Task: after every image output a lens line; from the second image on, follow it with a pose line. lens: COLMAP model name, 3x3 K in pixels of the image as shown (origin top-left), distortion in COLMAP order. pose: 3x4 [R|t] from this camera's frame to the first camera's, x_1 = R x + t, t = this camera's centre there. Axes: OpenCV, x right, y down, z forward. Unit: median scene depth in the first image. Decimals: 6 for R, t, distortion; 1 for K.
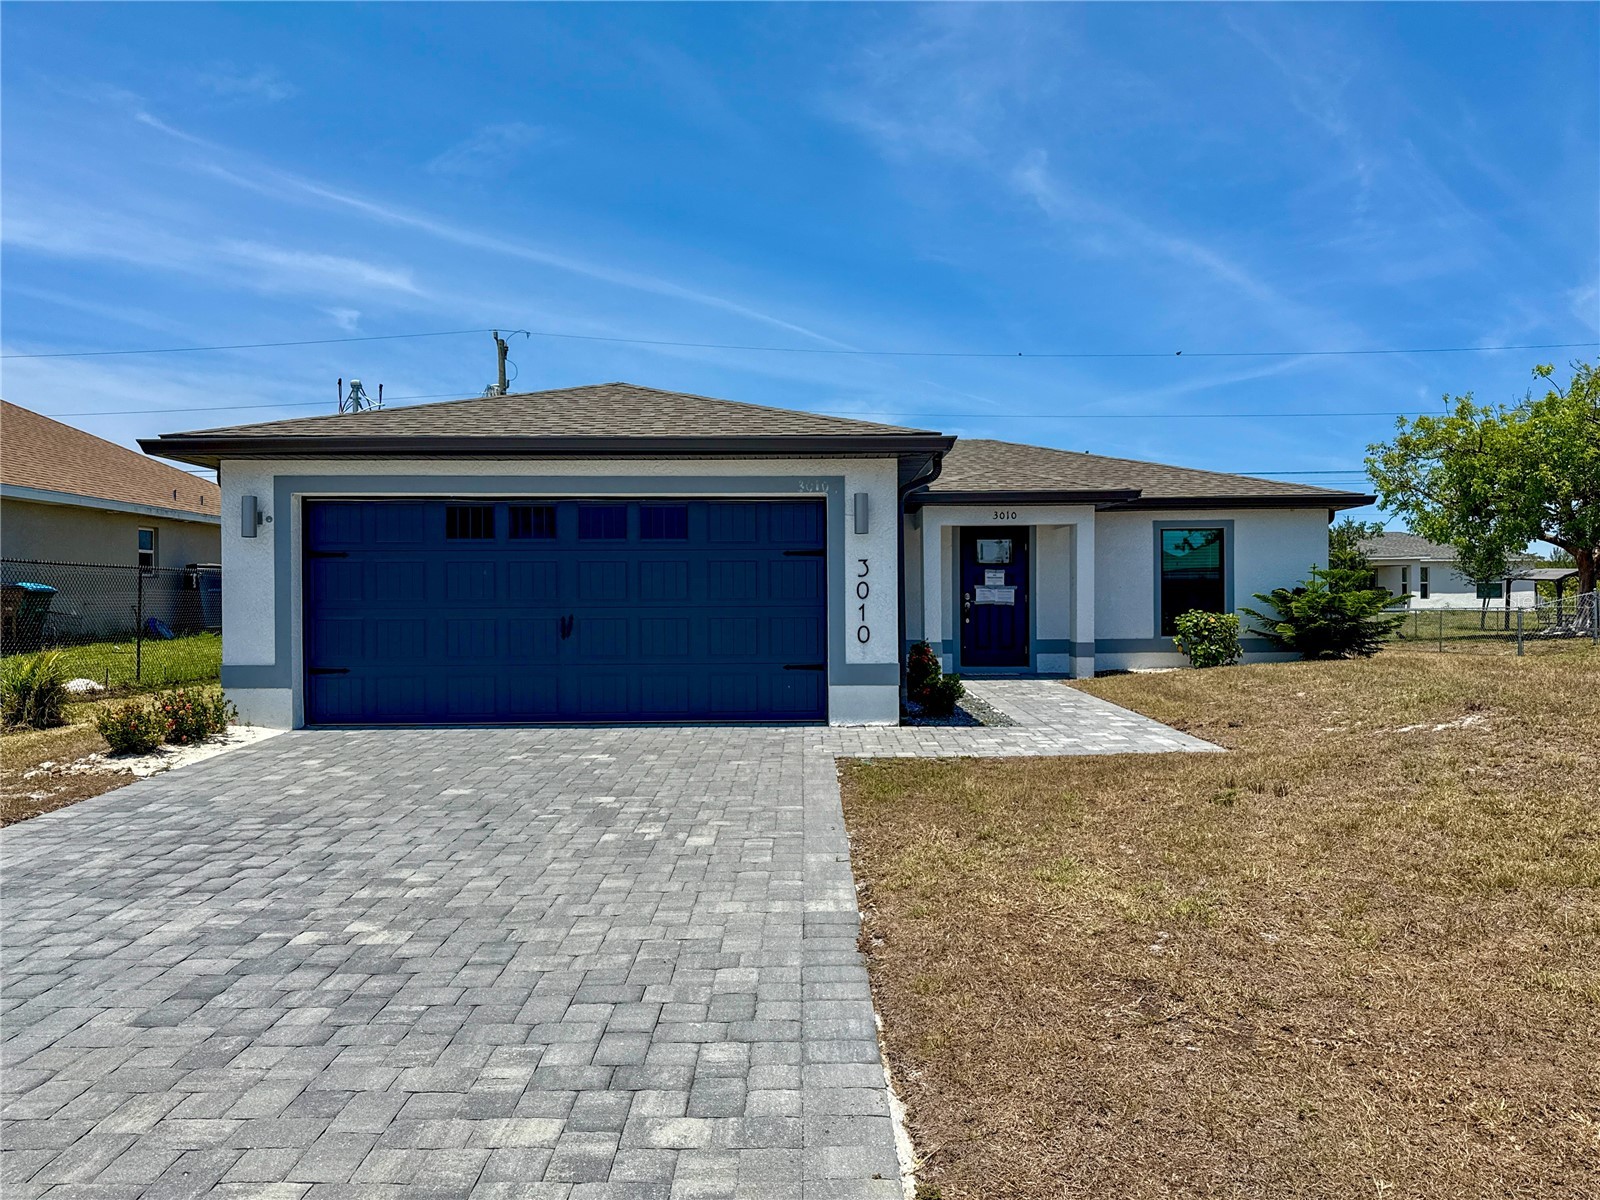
lens RADIAL K [[1105.2, 0, 800.0], [0, 1105.2, 600.0], [0, 0, 1]] dist [0.010625, -0.024704]
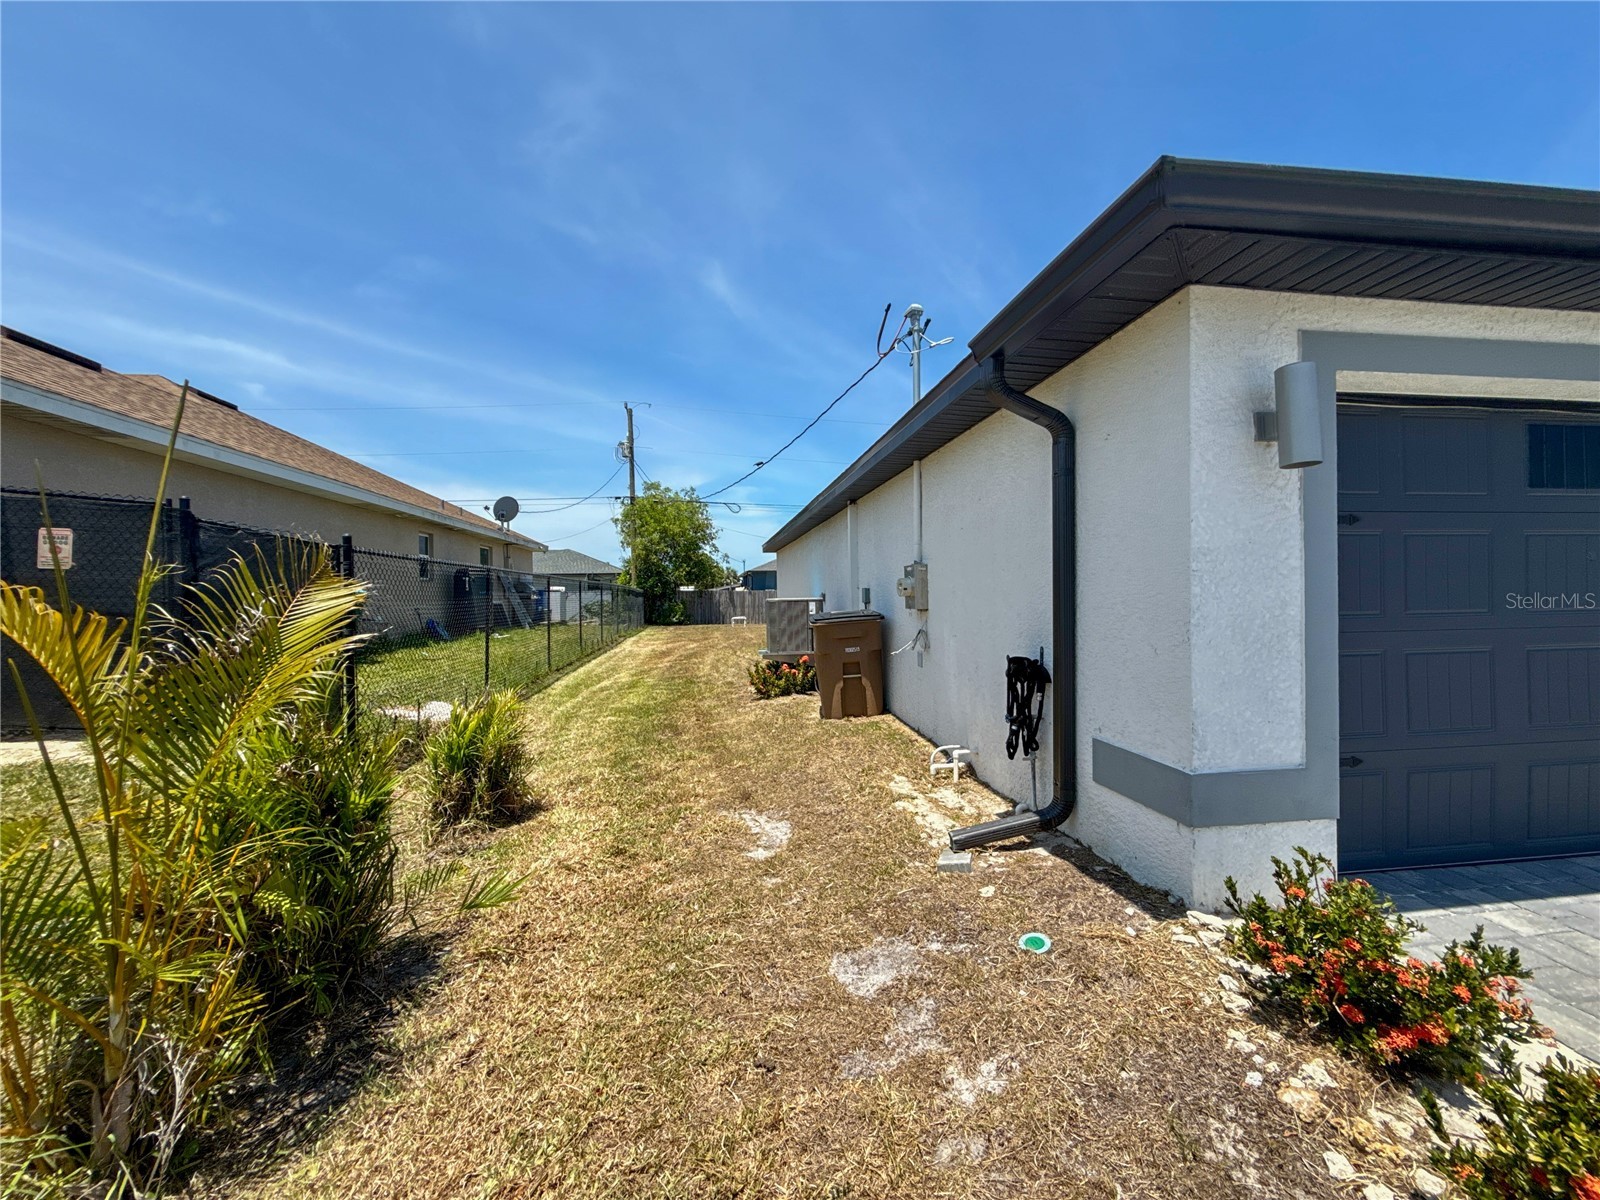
lens RADIAL K [[625.1, 0, 760.5], [0, 625.1, 592.6], [0, 0, 1]] dist [-0.000970, -0.000099]
pose [[0.992178, 0.008330, 0.124556, -0.794668], [-0.006702, 0.999887, -0.013483, -0.005568], [-0.124654, 0.012543, 0.992121, 0.875243]]
